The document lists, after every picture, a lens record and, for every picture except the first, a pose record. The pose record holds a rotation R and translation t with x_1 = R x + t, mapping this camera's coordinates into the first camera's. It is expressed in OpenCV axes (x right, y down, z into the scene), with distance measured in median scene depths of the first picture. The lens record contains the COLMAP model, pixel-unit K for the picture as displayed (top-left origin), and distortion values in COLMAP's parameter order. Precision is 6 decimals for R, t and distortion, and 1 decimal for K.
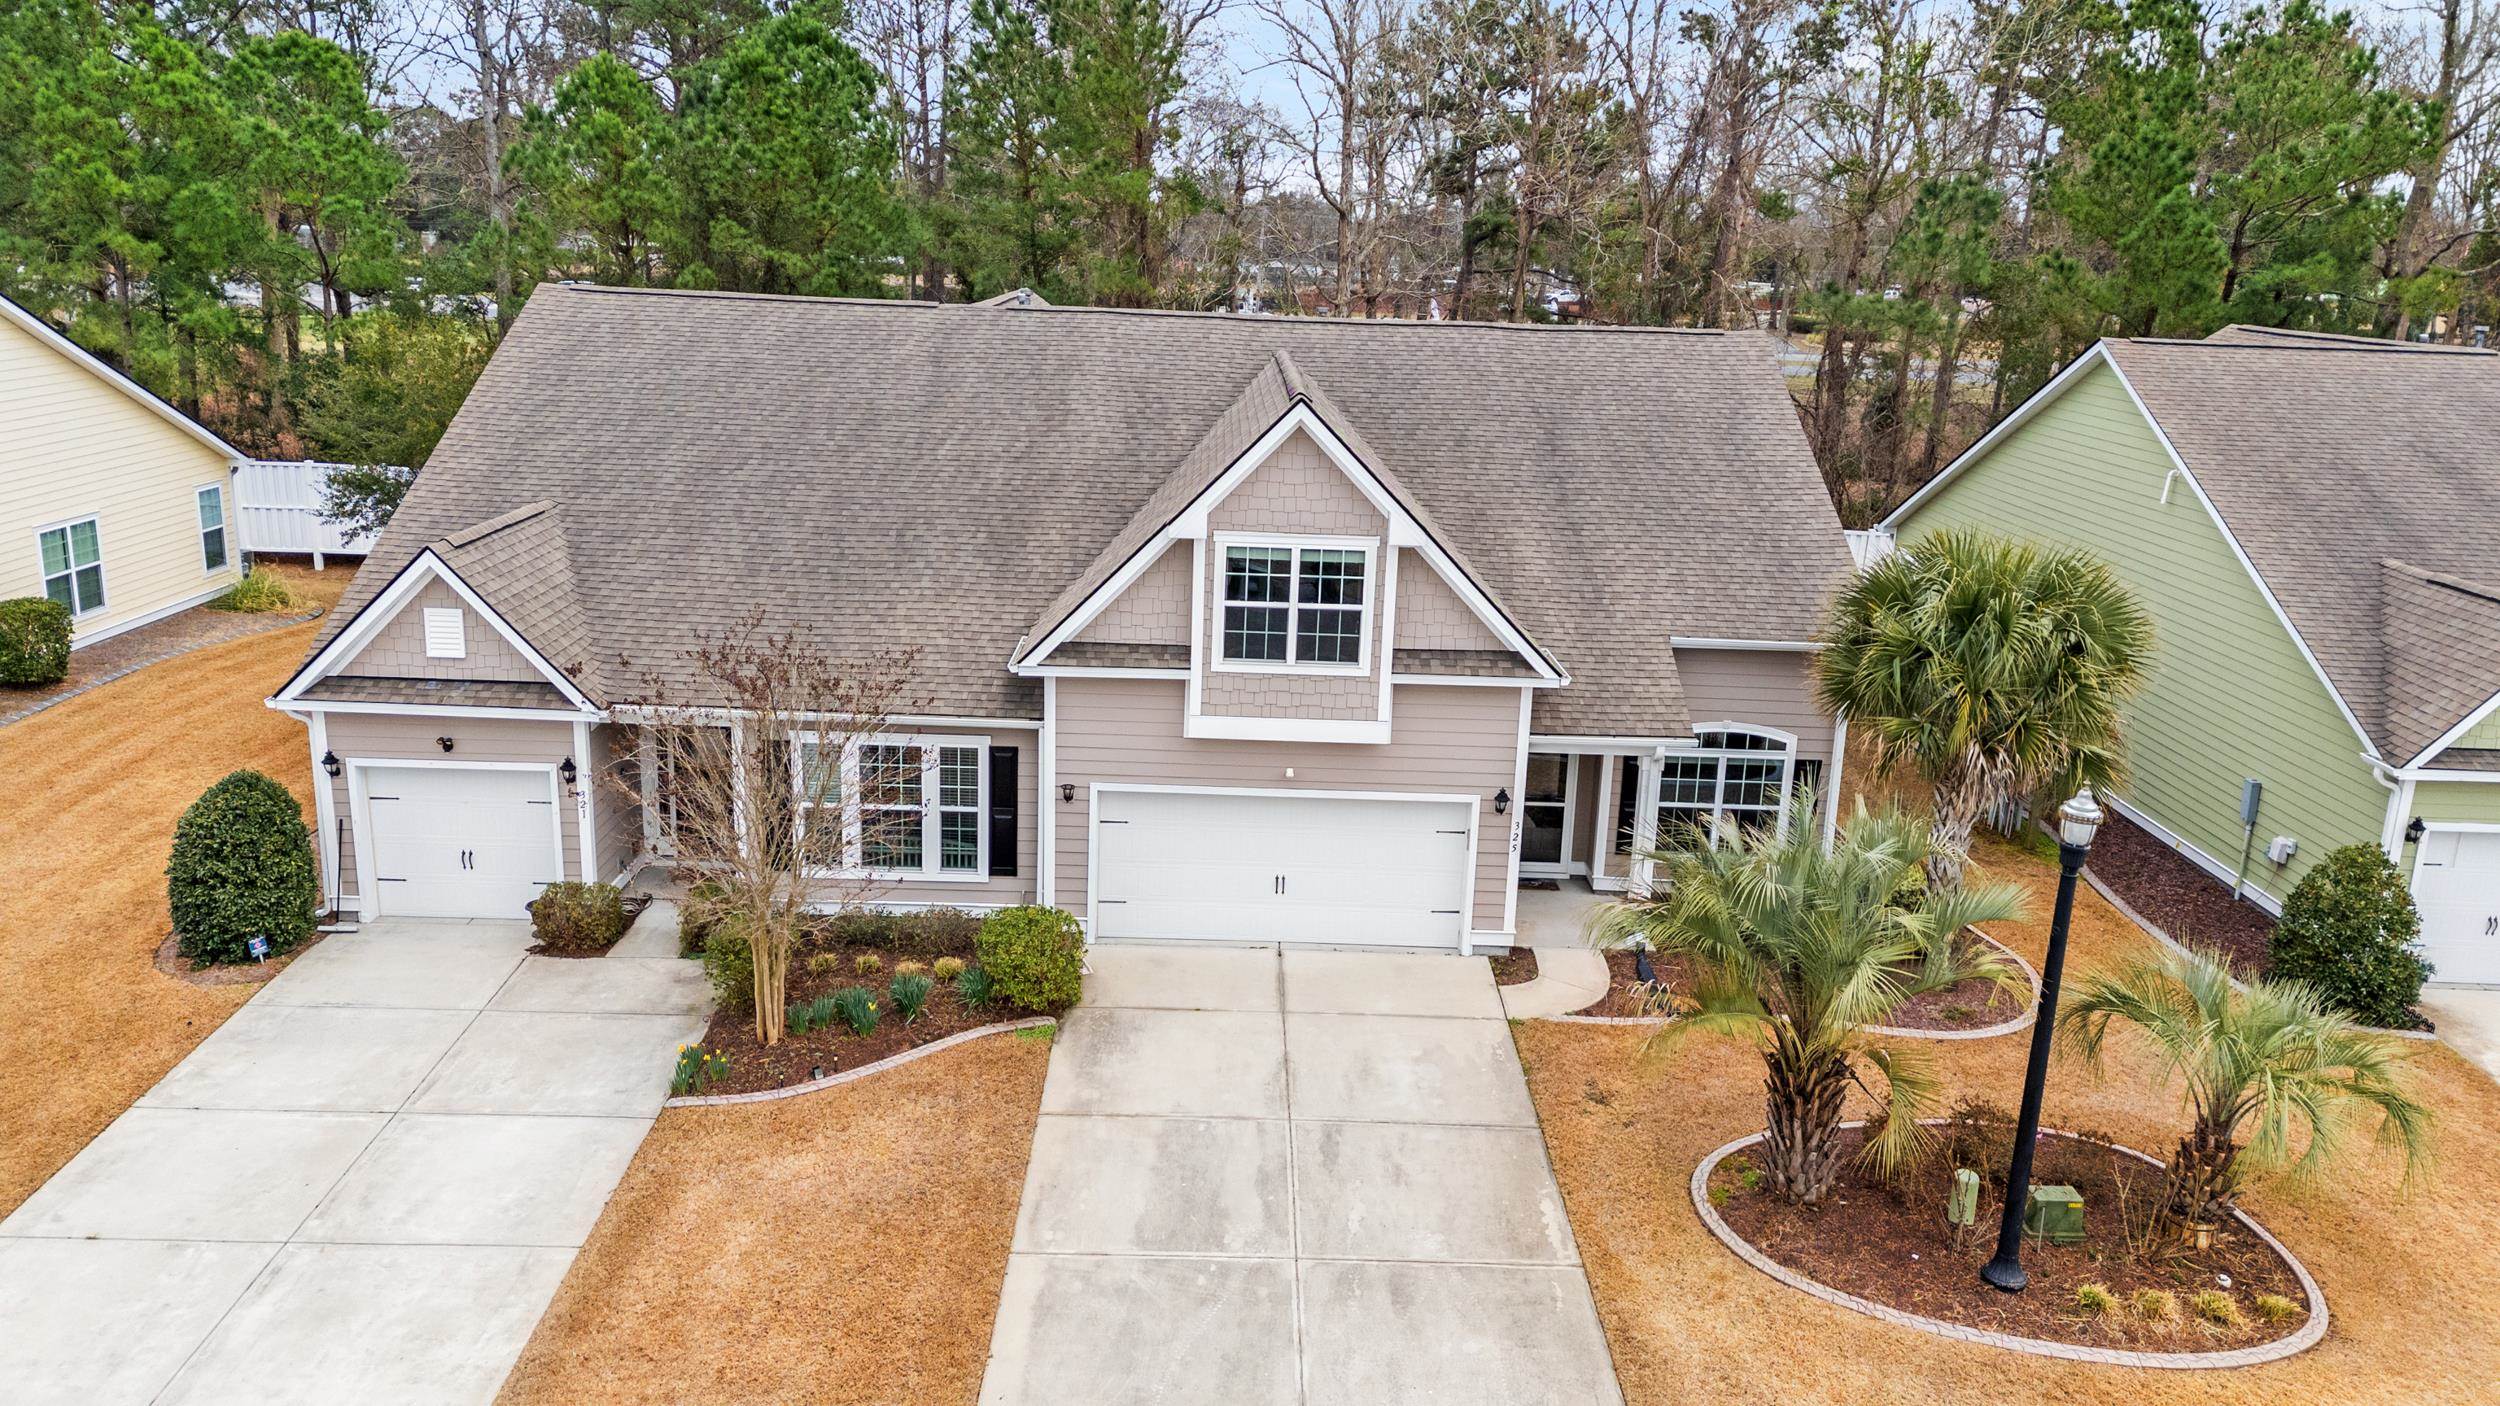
lens RADIAL K [[1816.8, 0, 1258.7], [0, 1816.8, 712.4], [0, 0, 1]] dist [0.090447, -0.102544]
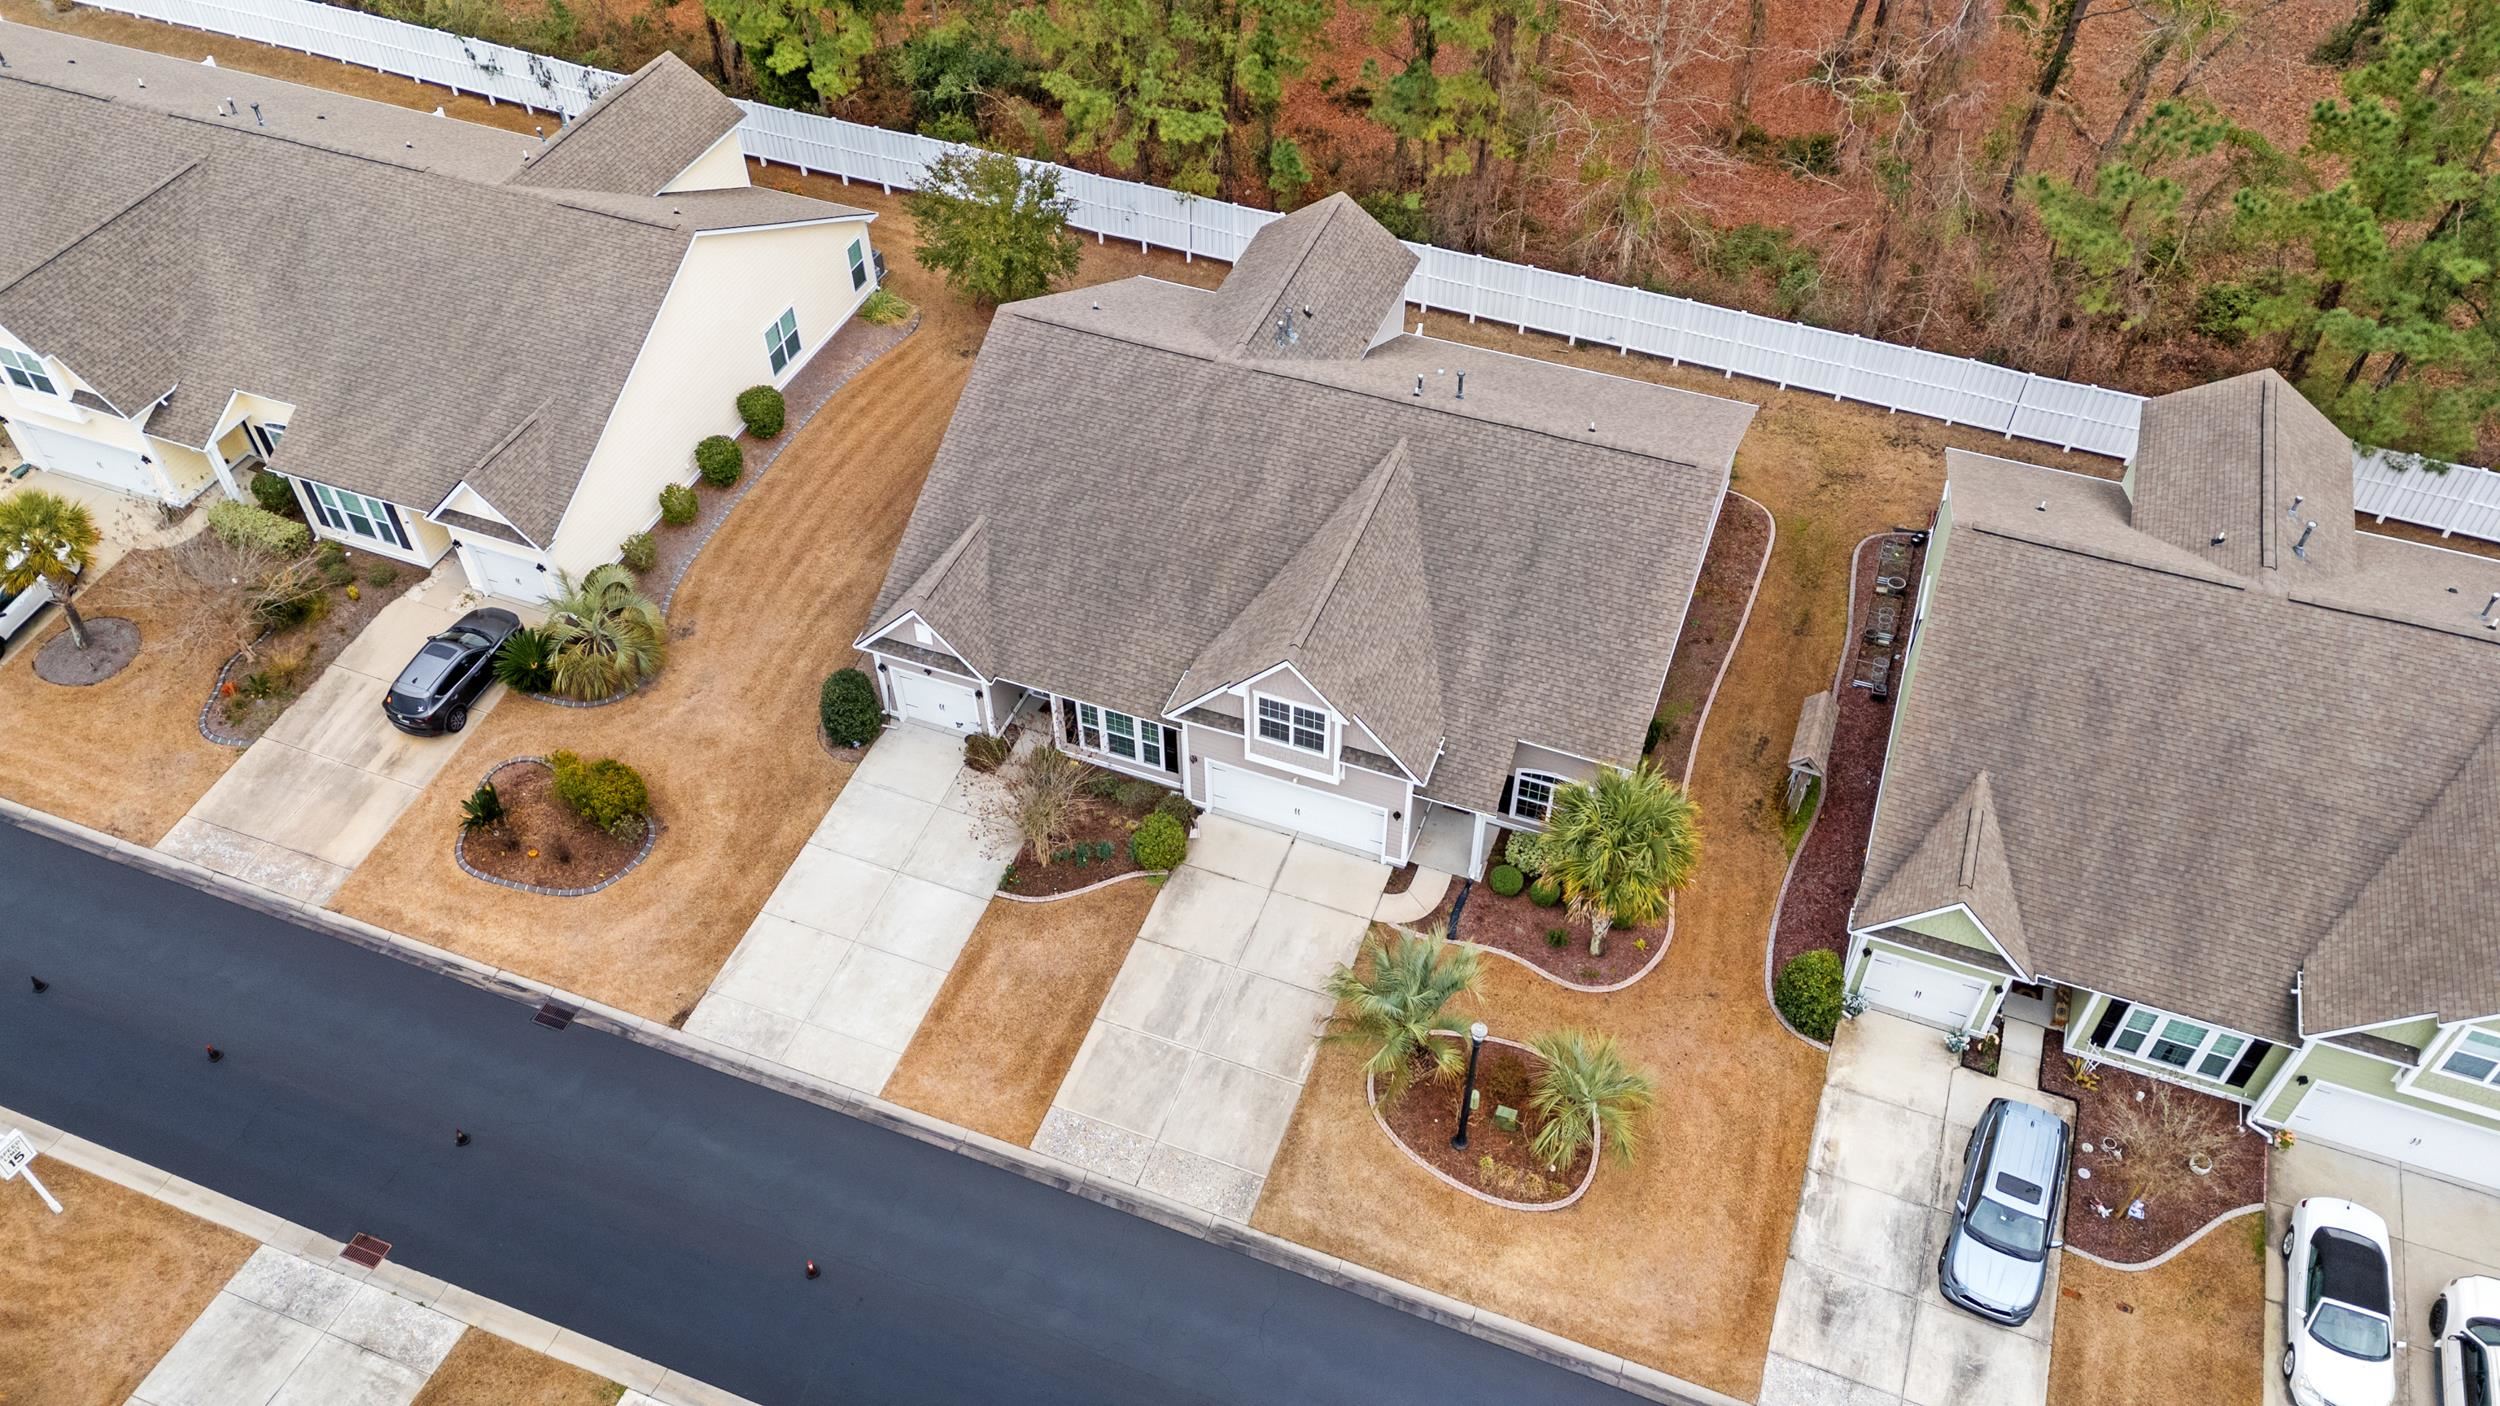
lens RADIAL K [[1816.8, 0, 1258.7], [0, 1816.8, 712.4], [0, 0, 1]] dist [0.090447, -0.102544]
pose [[0.928996, 0.236440, -0.284714, 0.544093], [-0.058690, 0.853698, 0.517451, -1.088245], [0.365406, -0.464000, 0.806959, -0.607032]]
